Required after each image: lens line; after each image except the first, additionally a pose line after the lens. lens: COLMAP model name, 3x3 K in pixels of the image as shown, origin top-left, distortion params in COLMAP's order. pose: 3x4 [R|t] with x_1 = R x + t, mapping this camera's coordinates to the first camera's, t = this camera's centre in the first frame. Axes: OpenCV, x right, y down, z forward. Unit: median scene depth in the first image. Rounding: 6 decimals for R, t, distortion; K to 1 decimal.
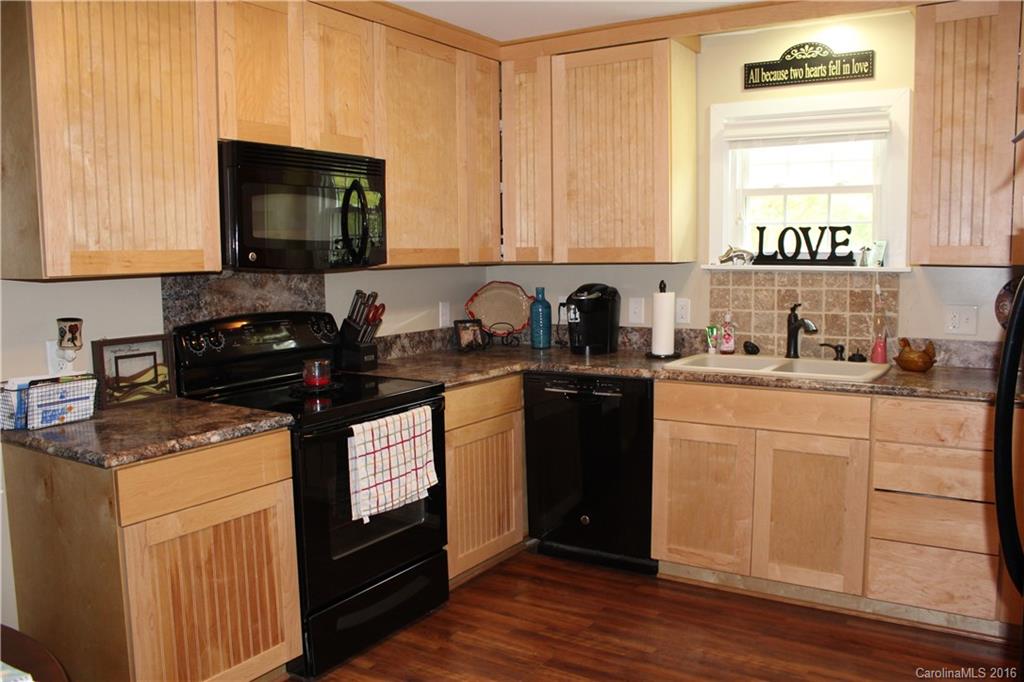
lens RADIAL K [[834.3, 0, 512.7], [0, 834.3, 358.5], [0, 0, 1]] dist [-0.169674, 0.121043]
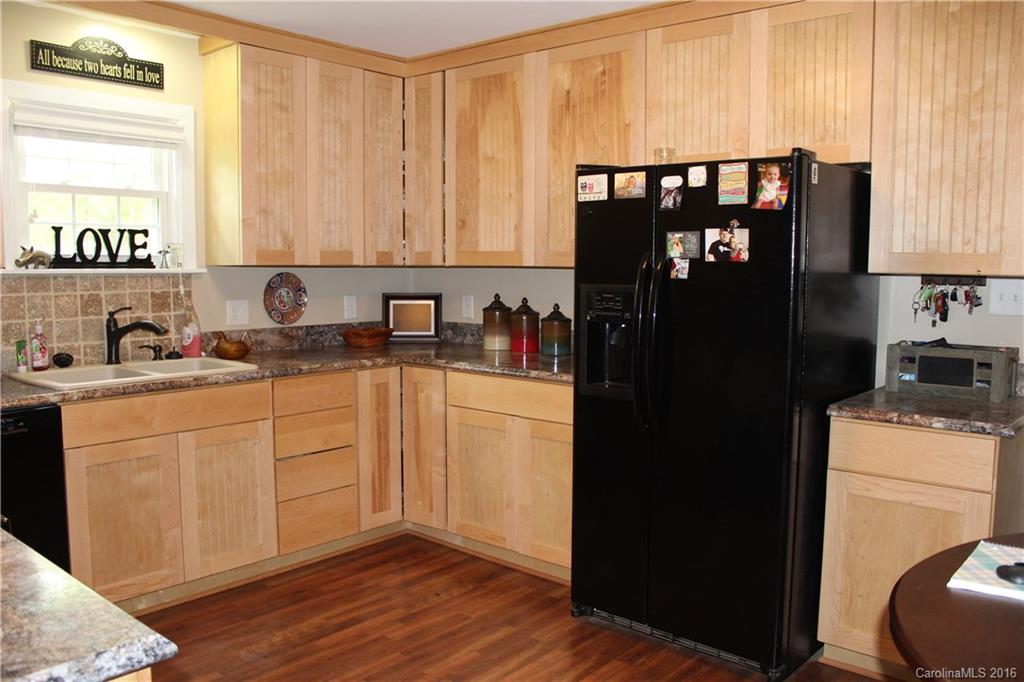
lens RADIAL K [[834.3, 0, 512.7], [0, 834.3, 358.5], [0, 0, 1]] dist [-0.169674, 0.121043]
pose [[0.132765, -0.099006, 0.986190, -0.539262], [0.109119, 0.990410, 0.084740, -0.036897], [-0.985123, 0.096362, 0.142295, 0.406247]]
